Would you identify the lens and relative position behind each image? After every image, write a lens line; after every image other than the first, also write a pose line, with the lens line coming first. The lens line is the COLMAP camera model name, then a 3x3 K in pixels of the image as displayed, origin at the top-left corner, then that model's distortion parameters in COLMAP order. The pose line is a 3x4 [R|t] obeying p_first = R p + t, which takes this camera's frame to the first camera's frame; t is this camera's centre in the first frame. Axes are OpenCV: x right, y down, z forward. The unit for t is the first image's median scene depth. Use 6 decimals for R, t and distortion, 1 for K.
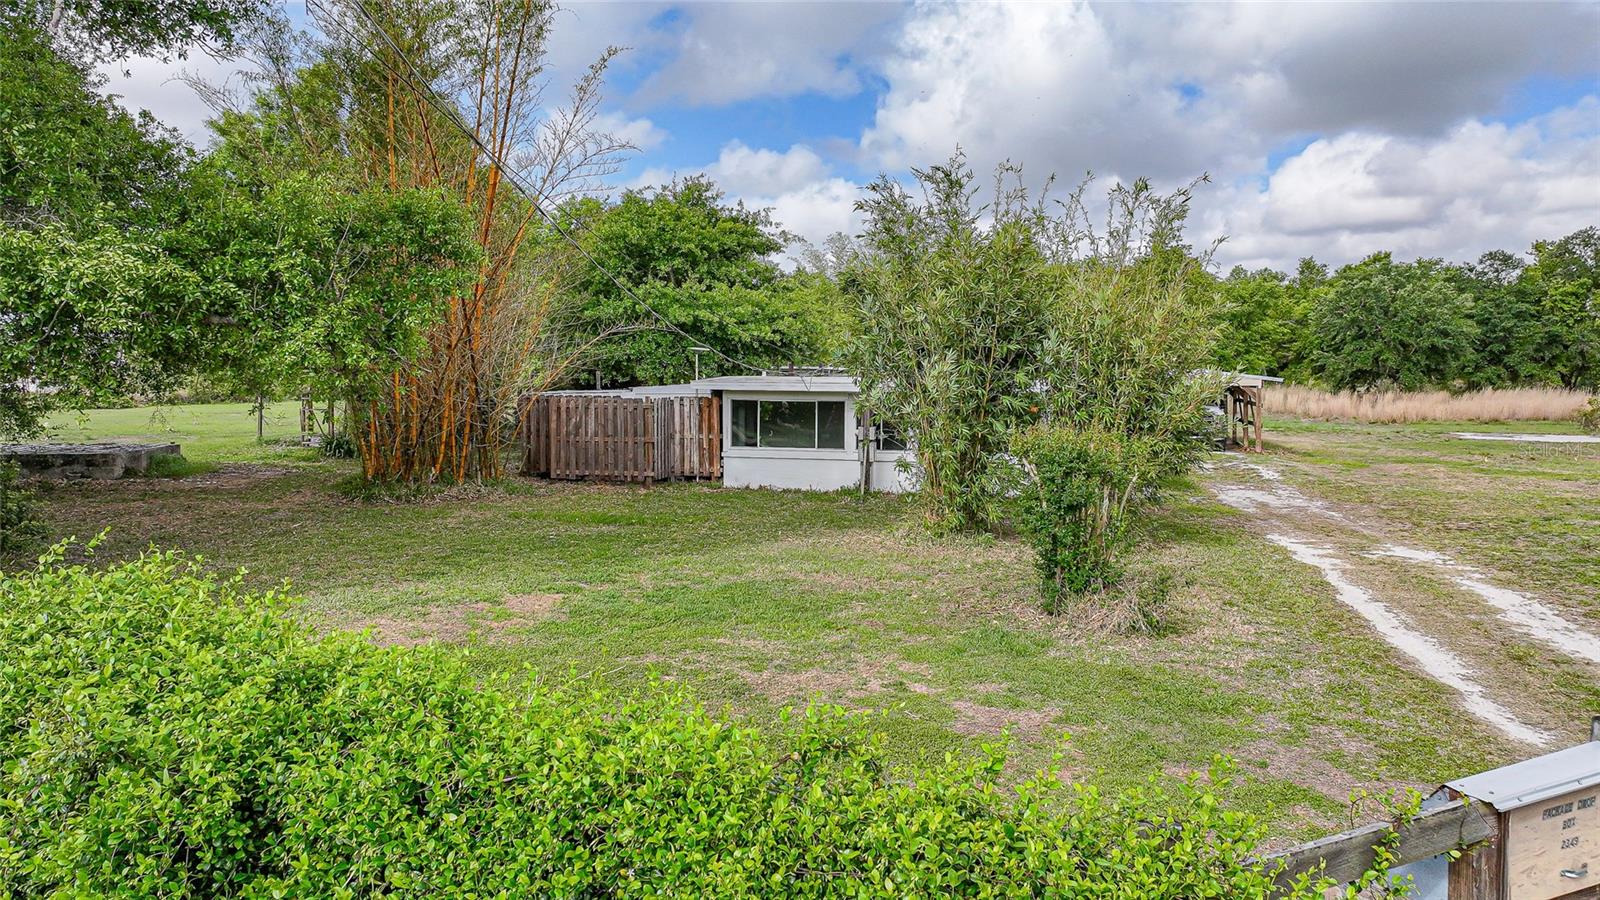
lens RADIAL K [[1117.9, 0, 810.0], [0, 1117.9, 452.3], [0, 0, 1]] dist [0.000906, 0.012891]
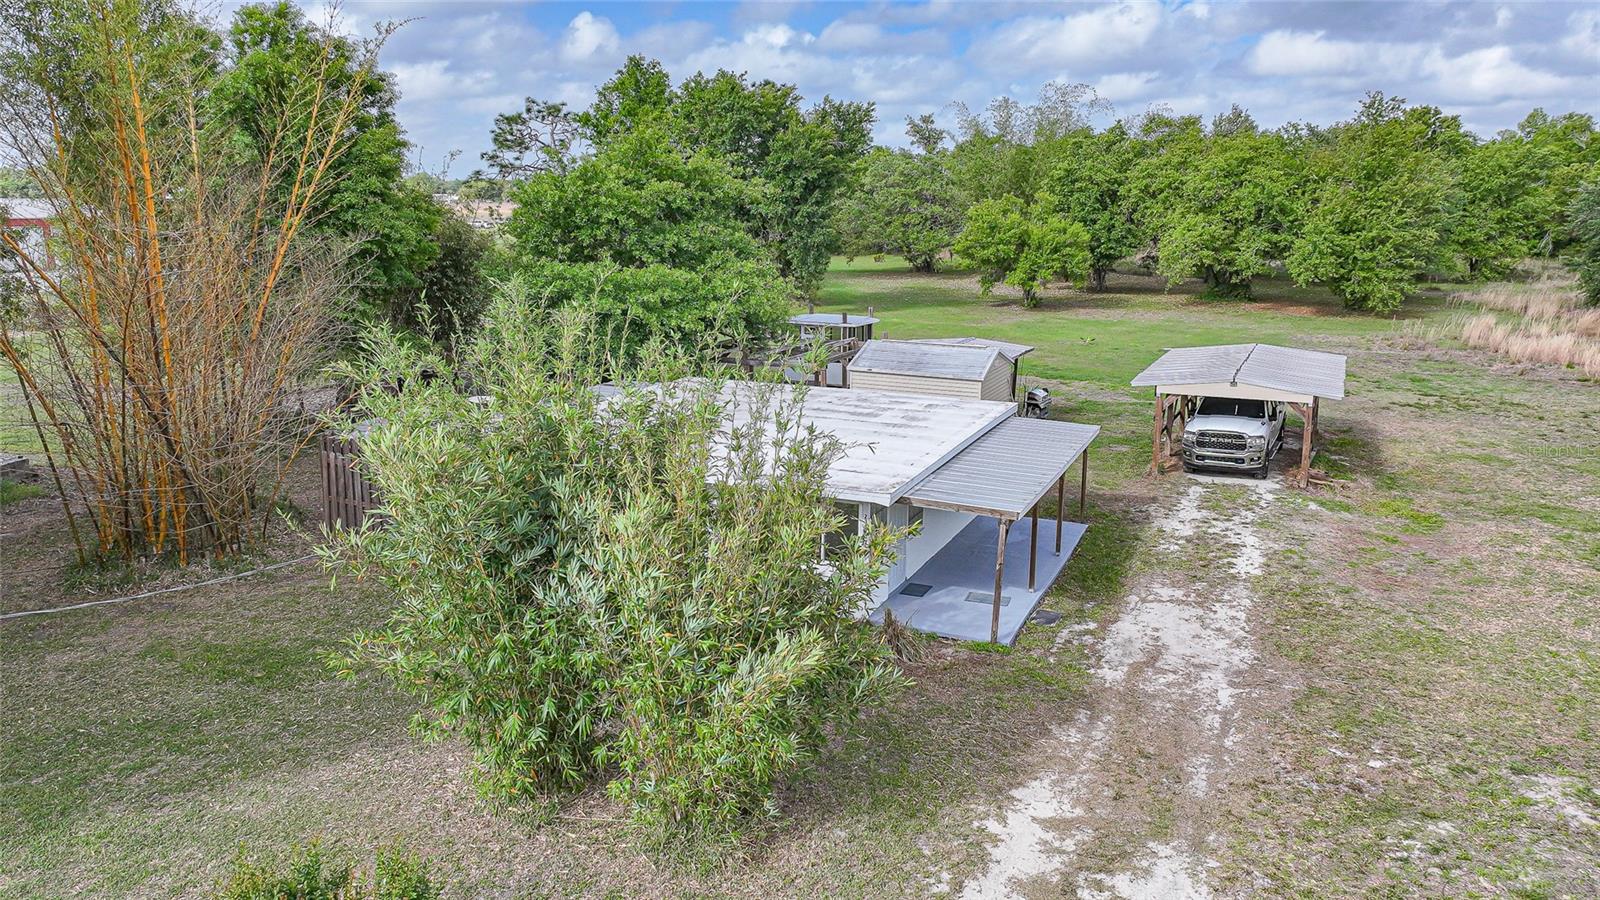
lens RADIAL K [[1117.9, 0, 811.0], [0, 1117.9, 443.5], [0, 0, 1]] dist [0.000906, 0.012891]
pose [[0.974134, 0.050181, -0.220330, 0.322671], [-0.018568, 0.989509, 0.143271, -0.182620], [0.225208, -0.135474, 0.964846, 0.243307]]
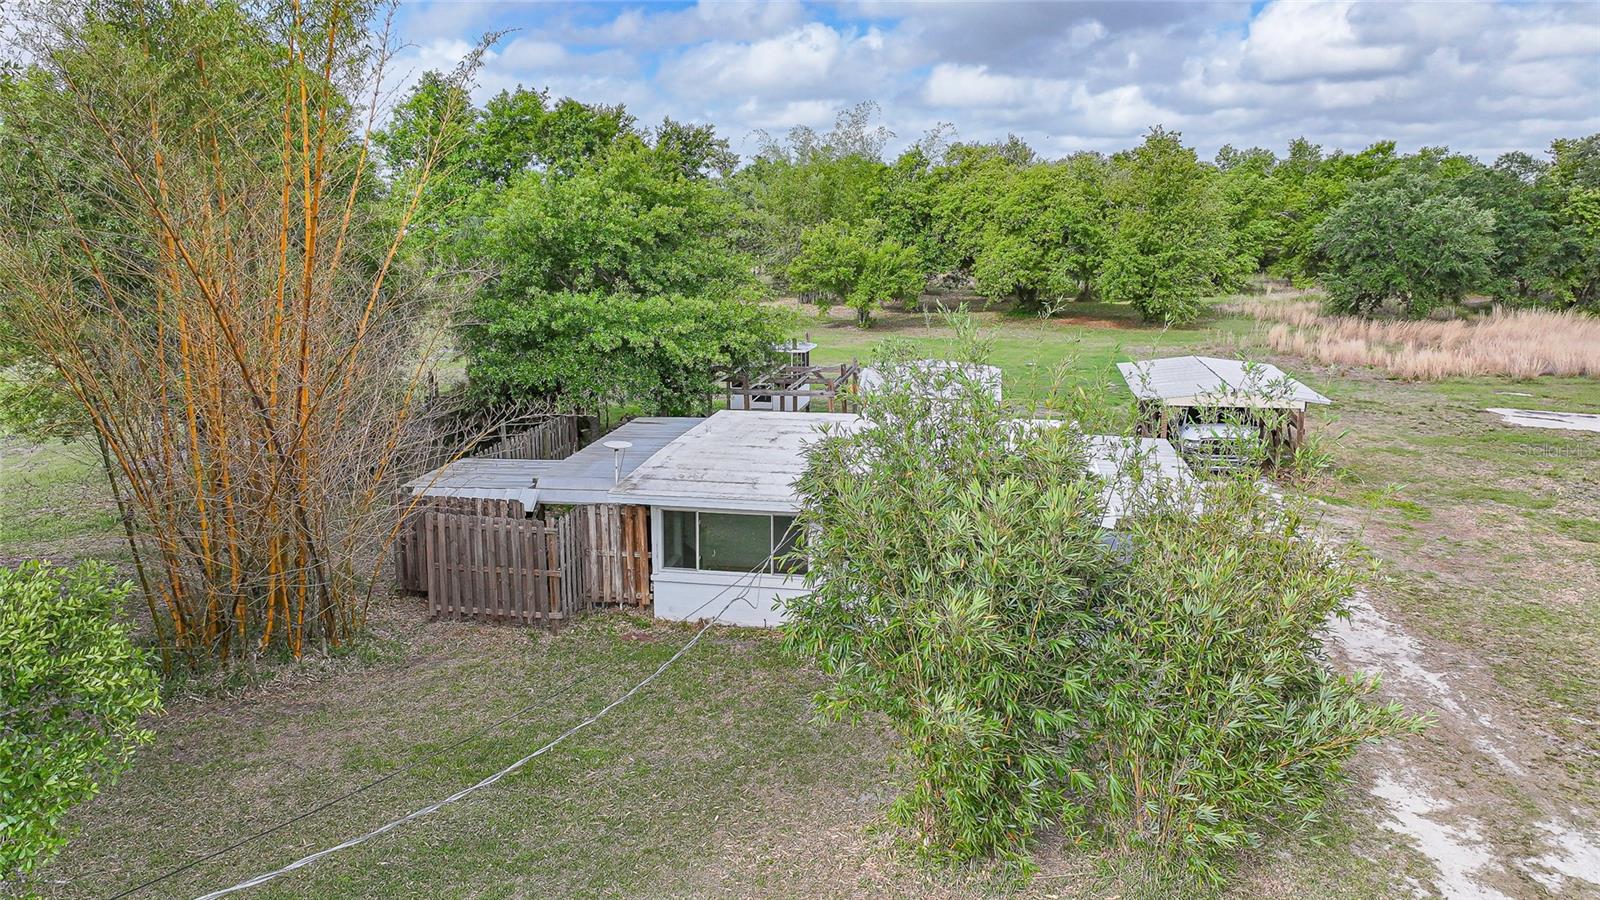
lens RADIAL K [[1117.9, 0, 811.2], [0, 1117.9, 445.4], [0, 0, 1]] dist [0.000906, 0.012891]
pose [[0.999548, -0.006178, 0.029429, 0.010313], [0.002489, 0.992310, 0.123750, -0.184945], [-0.029967, -0.123621, 0.991877, 0.233259]]
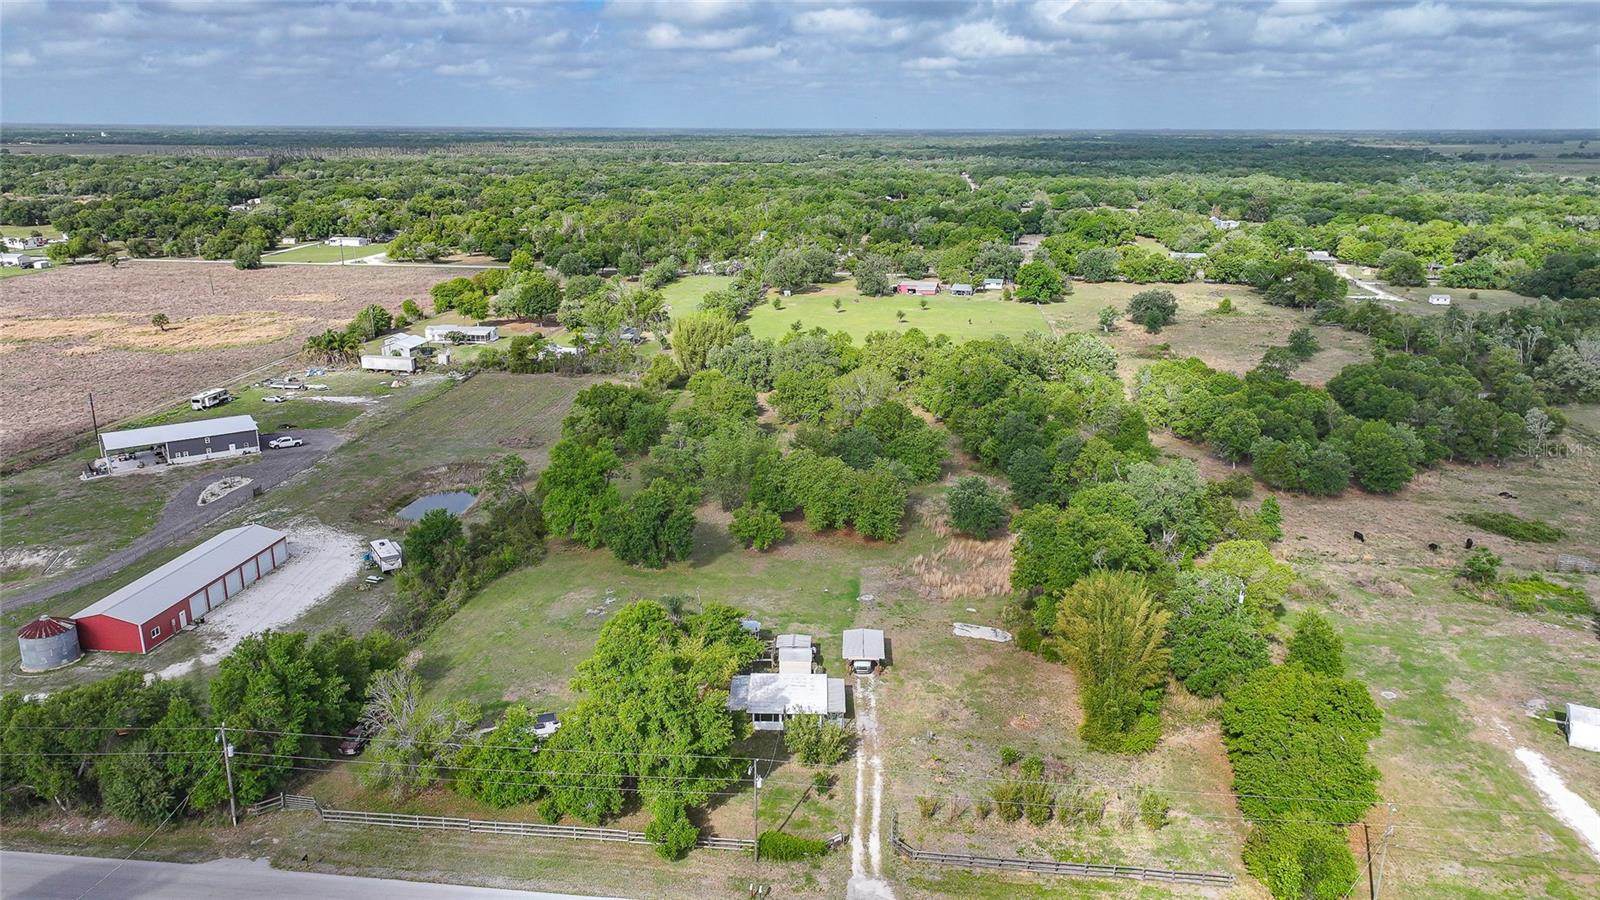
lens RADIAL K [[1117.9, 0, 793.0], [0, 1117.9, 477.0], [0, 0, 1]] dist [0.000906, 0.012891]
pose [[0.986091, -0.053026, 0.157523, -0.581981], [0.015794, 0.973349, 0.228784, -2.032825], [-0.165456, -0.223114, 0.960648, -3.223275]]
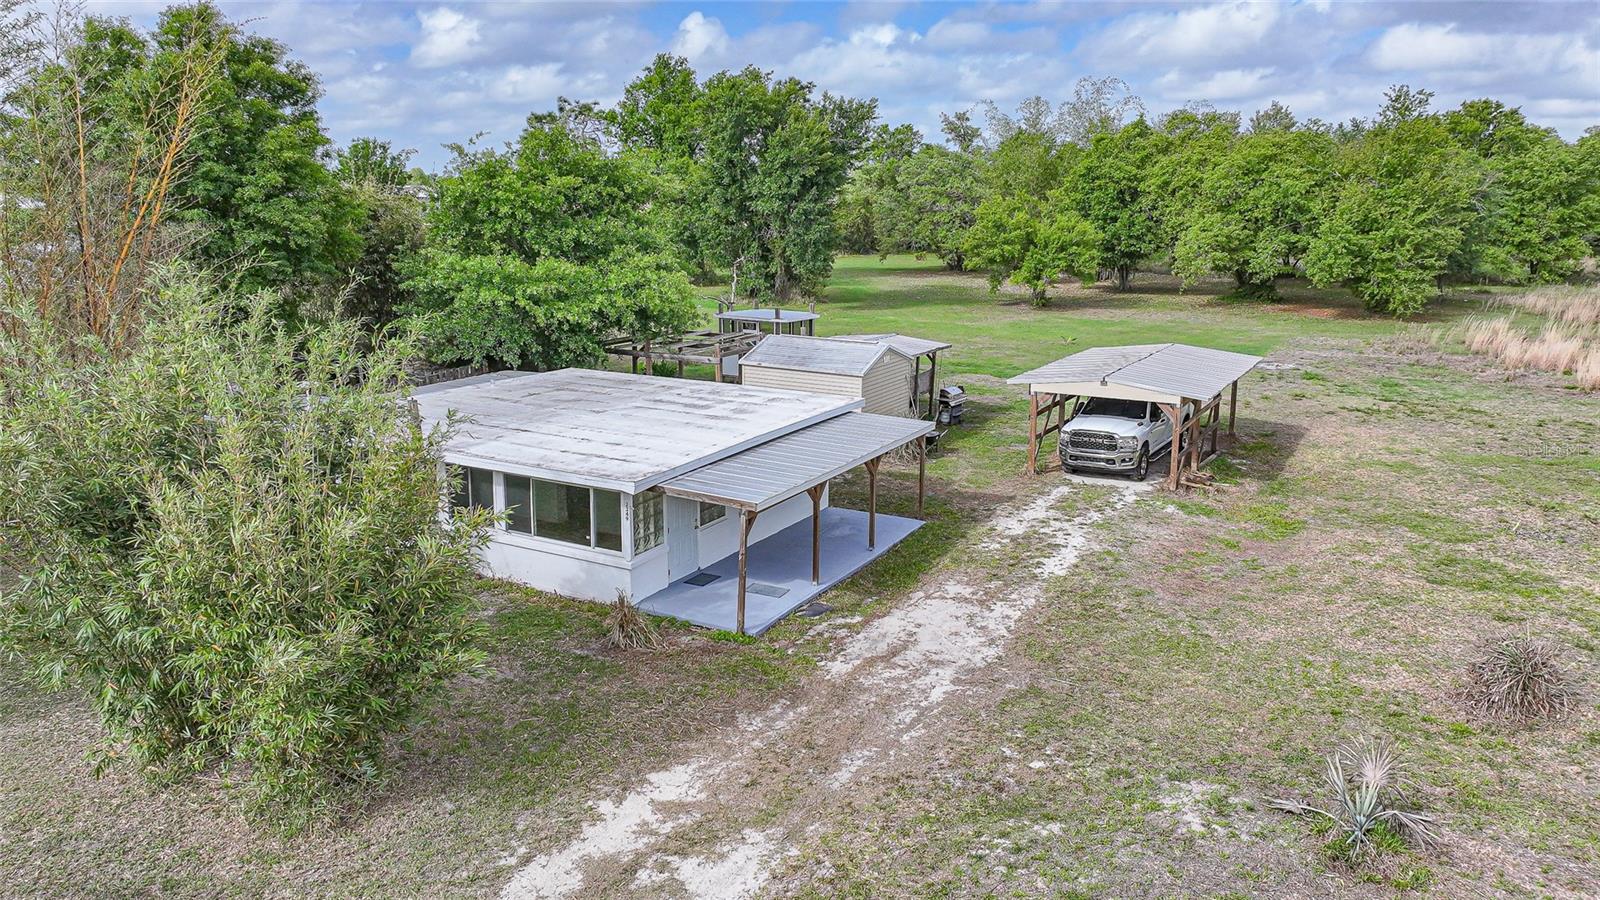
lens RADIAL K [[1117.9, 0, 810.1], [0, 1117.9, 443.7], [0, 0, 1]] dist [0.000906, 0.012891]
pose [[0.950848, 0.070028, -0.301635, 0.533362], [-0.026401, 0.988880, 0.146356, -0.183176], [0.308529, -0.131199, 0.942123, 0.292615]]
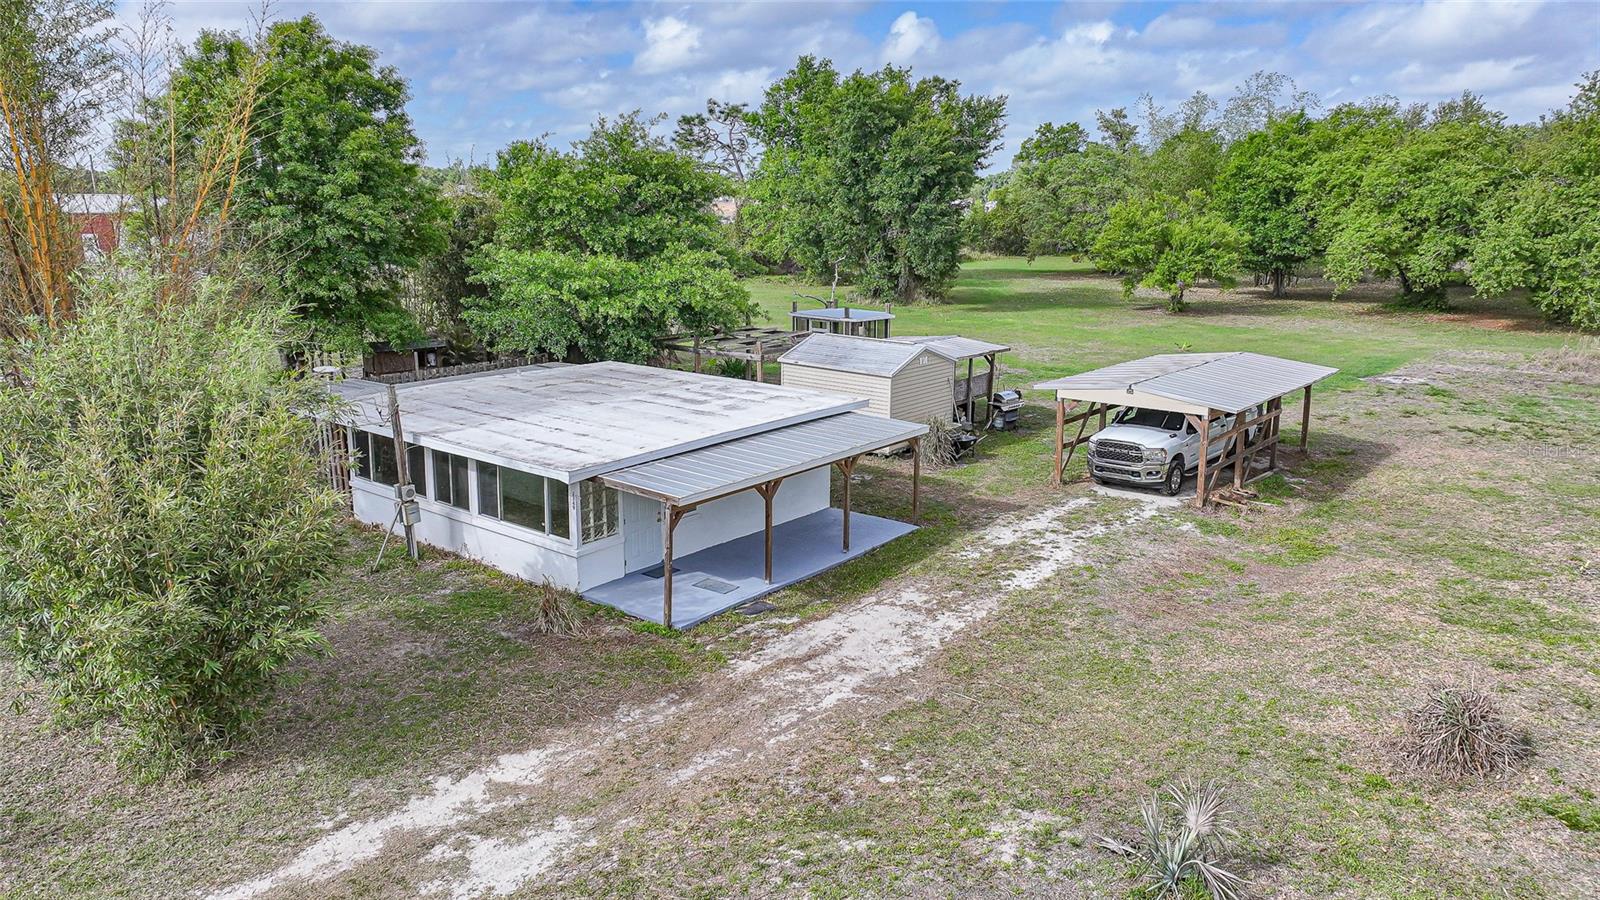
lens RADIAL K [[1117.9, 0, 811.8], [0, 1117.9, 444.0], [0, 0, 1]] dist [0.000906, 0.012891]
pose [[0.885053, 0.104933, -0.453509, 0.679074], [-0.039526, 0.987683, 0.151393, -0.186176], [0.463810, -0.116065, 0.878299, 0.360147]]
